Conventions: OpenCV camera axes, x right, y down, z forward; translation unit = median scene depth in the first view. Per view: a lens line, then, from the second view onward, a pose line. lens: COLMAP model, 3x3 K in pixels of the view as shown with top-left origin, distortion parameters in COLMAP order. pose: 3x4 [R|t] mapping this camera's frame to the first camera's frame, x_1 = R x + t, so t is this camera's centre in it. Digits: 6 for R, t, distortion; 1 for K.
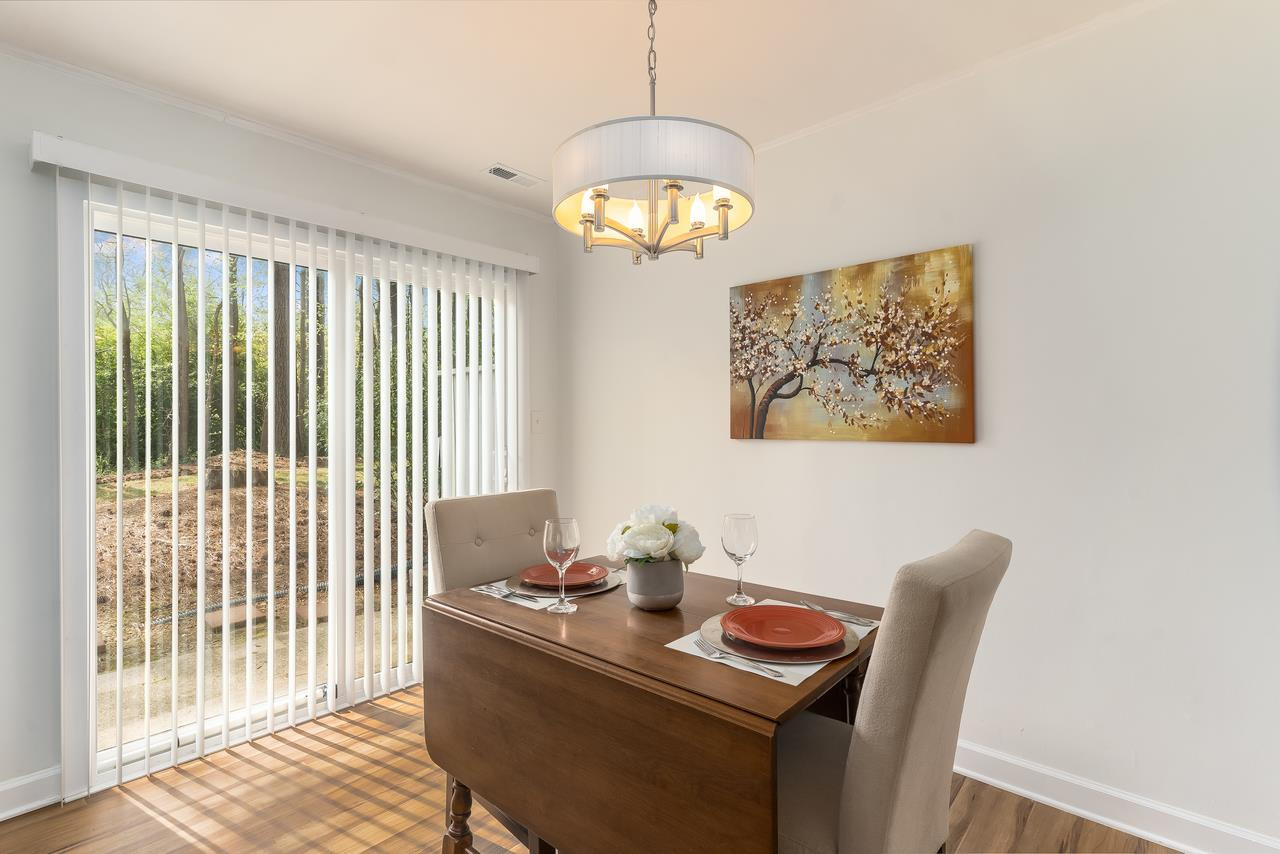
lens RADIAL K [[616.5, 0, 640.7], [0, 616.5, 424.5], [0, 0, 1]] dist [0.013500, 0.000108]
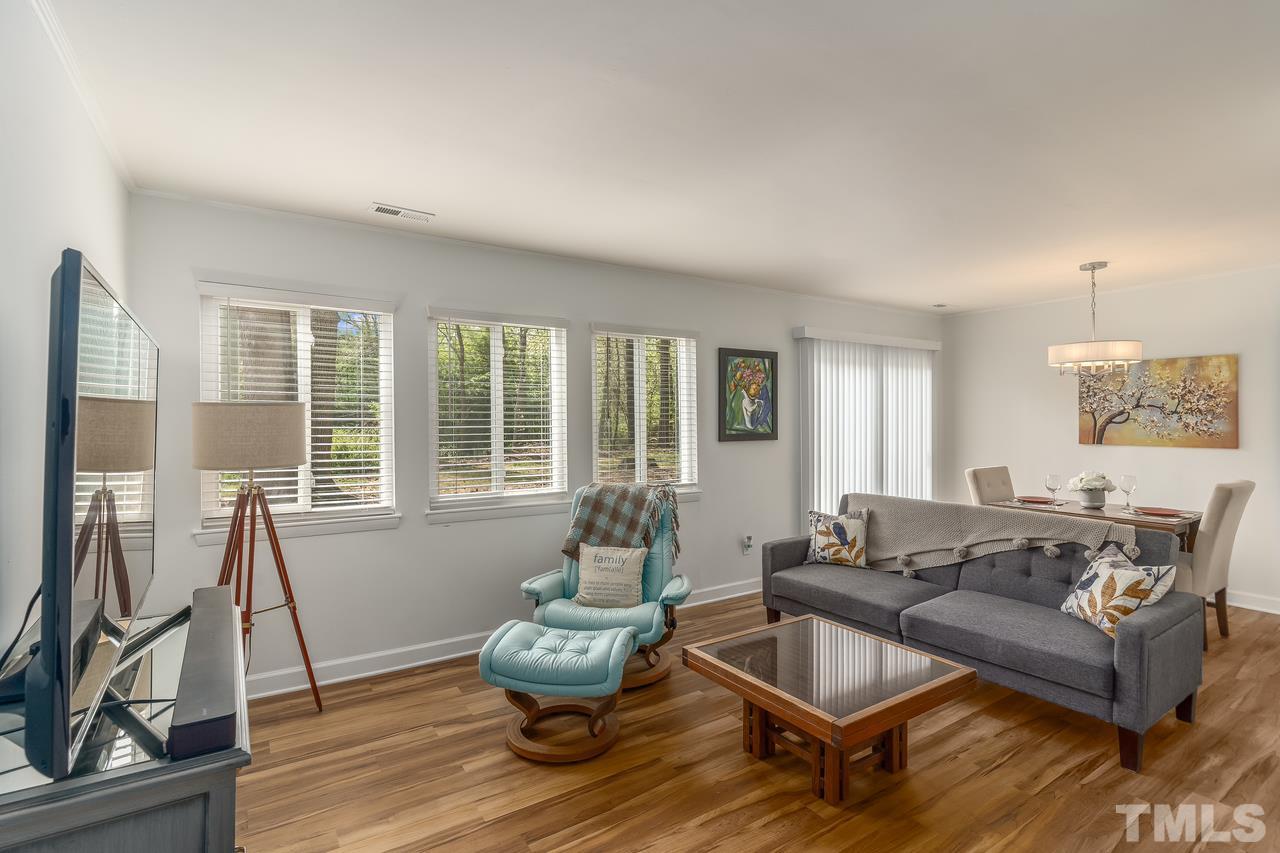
lens RADIAL K [[616.5, 0, 640.7], [0, 616.5, 424.0], [0, 0, 1]] dist [0.013500, 0.000108]
pose [[0.966909, 0.005792, -0.255055, -0.805164], [-0.004350, 0.999971, 0.006218, -0.052716], [0.255084, -0.004903, 0.966906, -1.431091]]
